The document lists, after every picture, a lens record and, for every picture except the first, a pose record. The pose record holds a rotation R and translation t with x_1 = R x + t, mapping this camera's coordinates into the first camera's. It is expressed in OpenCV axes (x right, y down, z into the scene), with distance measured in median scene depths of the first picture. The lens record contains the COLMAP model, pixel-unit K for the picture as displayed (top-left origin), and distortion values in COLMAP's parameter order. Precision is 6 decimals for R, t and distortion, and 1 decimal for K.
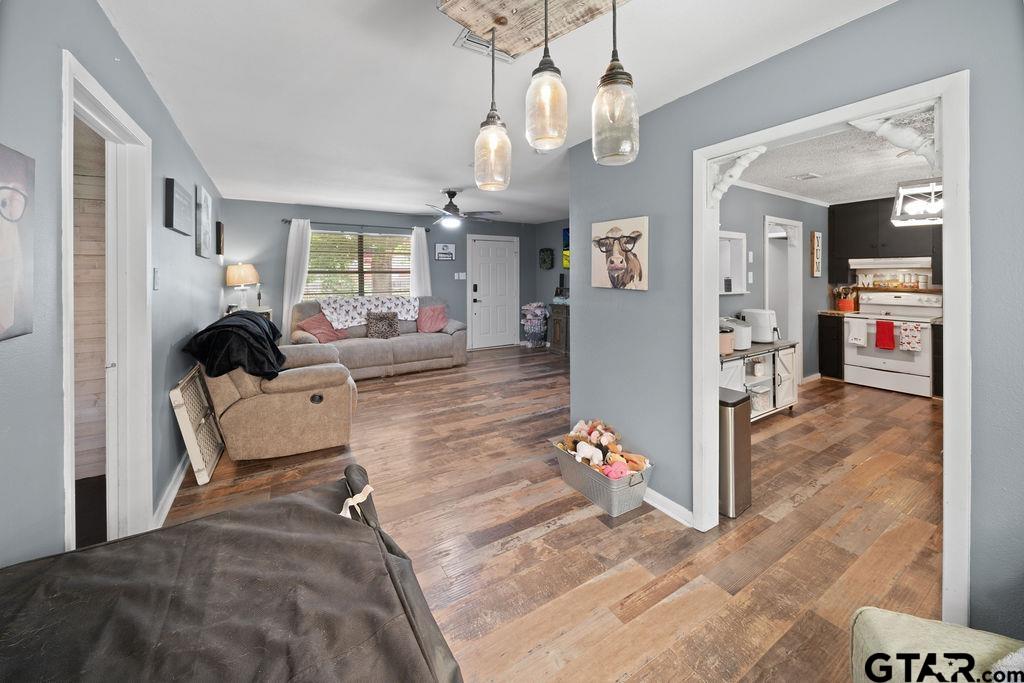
lens RADIAL K [[371.3, 0, 508.2], [0, 371.3, 276.2], [0, 0, 1]] dist [0.000430, -0.000028]
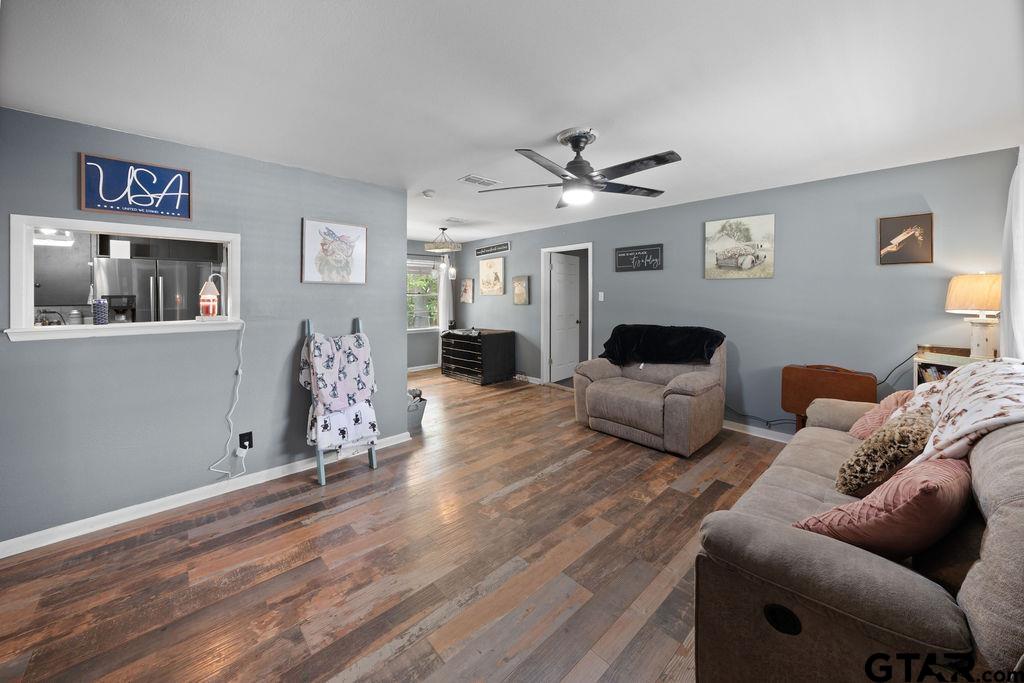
lens RADIAL K [[372.6, 0, 511.0], [0, 372.6, 289.8], [0, 0, 1]] dist [0.000288, -0.000167]
pose [[-0.979456, -0.000545, -0.201658, 0.041585], [0.001430, 0.999952, -0.009650, -0.005472], [0.201654, -0.009740, -0.979408, 1.214882]]
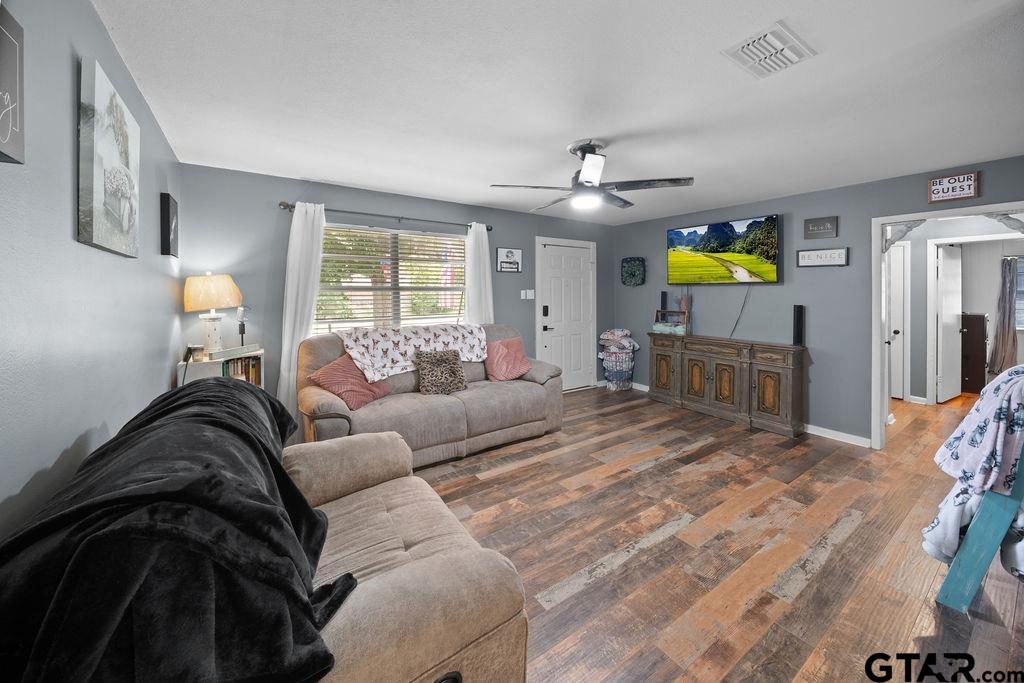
lens RADIAL K [[370.3, 0, 506.5], [0, 370.3, 296.2], [0, 0, 1]] dist [-0.001712, -0.000407]
pose [[0.999182, 0.001310, 0.040411, -0.242411], [-0.001633, 0.999967, 0.007966, -0.003294], [-0.040399, -0.008025, 0.999151, 0.349145]]
